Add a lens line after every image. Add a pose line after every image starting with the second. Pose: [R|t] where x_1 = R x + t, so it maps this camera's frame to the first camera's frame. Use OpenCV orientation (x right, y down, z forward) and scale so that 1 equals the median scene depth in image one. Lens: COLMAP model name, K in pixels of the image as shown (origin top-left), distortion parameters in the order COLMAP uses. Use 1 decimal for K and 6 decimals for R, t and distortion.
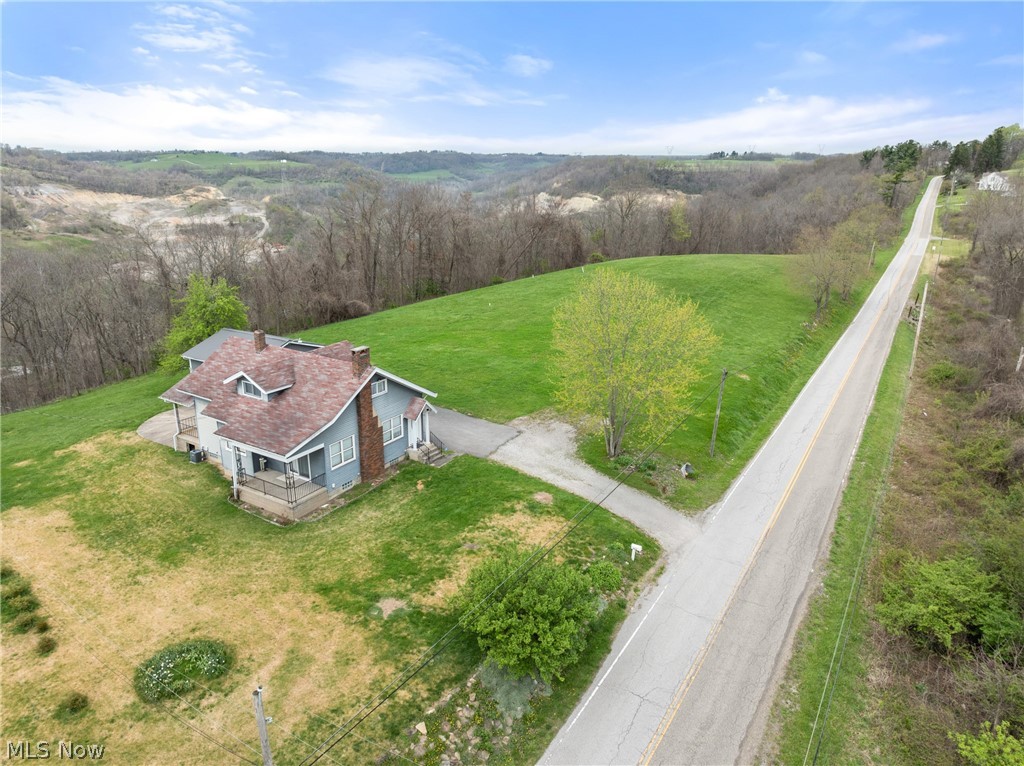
lens RADIAL K [[719.5, 0, 512.0], [0, 719.5, 383.0], [0, 0, 1]] dist [-0.001889, -0.065160]
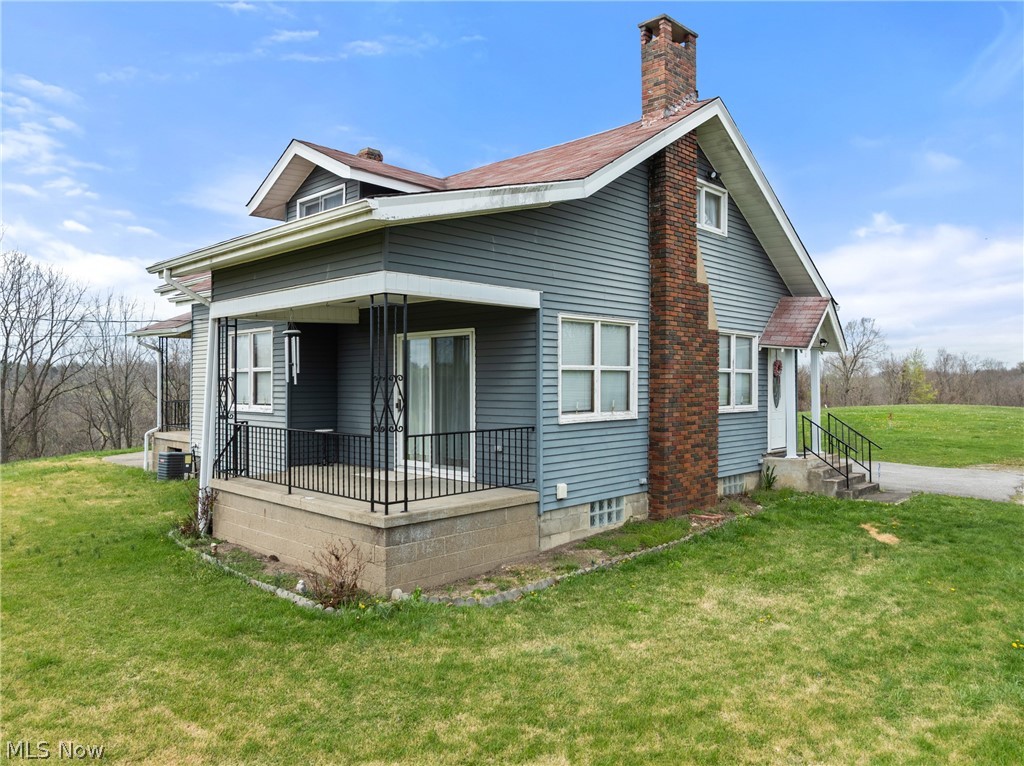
lens RADIAL K [[719.5, 0, 512.0], [0, 719.5, 383.0], [0, 0, 1]] dist [-0.001889, -0.065160]
pose [[0.978722, -0.005242, -0.205123, -0.211882], [-0.057137, 0.953172, -0.296981, 0.180285], [0.197074, 0.302382, 0.932591, 0.746820]]
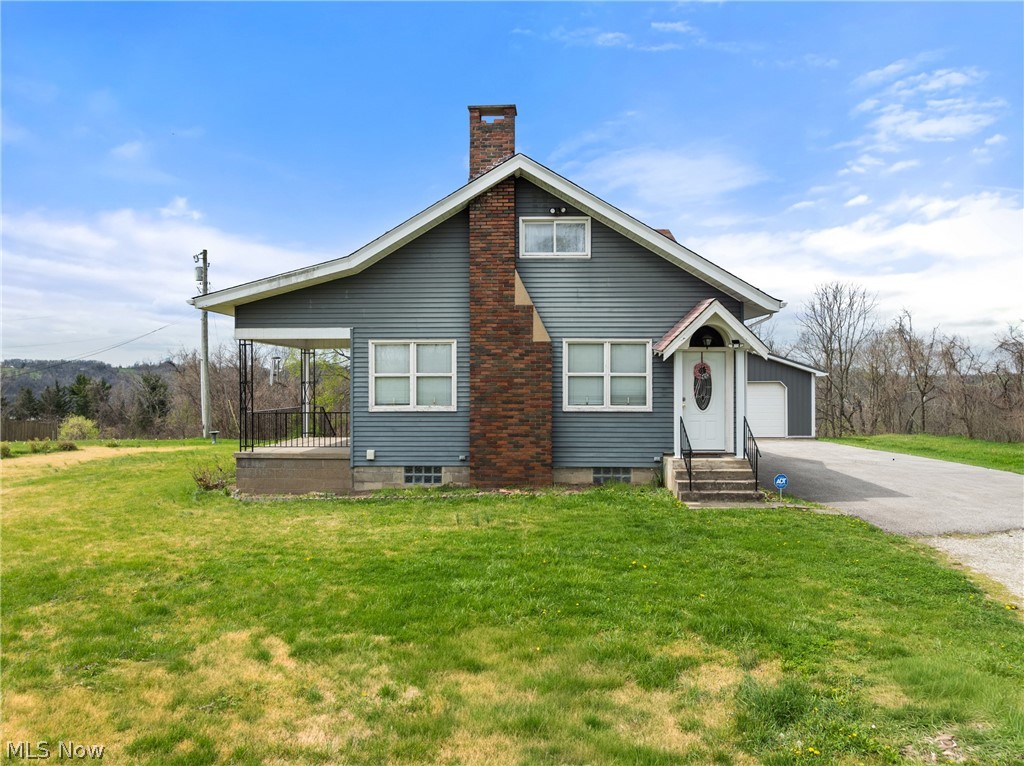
lens RADIAL K [[719.5, 0, 512.0], [0, 719.5, 383.0], [0, 0, 1]] dist [-0.001889, -0.065160]
pose [[0.505340, -0.000541, -0.862920, 0.121002], [-0.259256, 0.953705, -0.152423, 0.143902], [0.823054, 0.300743, 0.481805, 0.857266]]
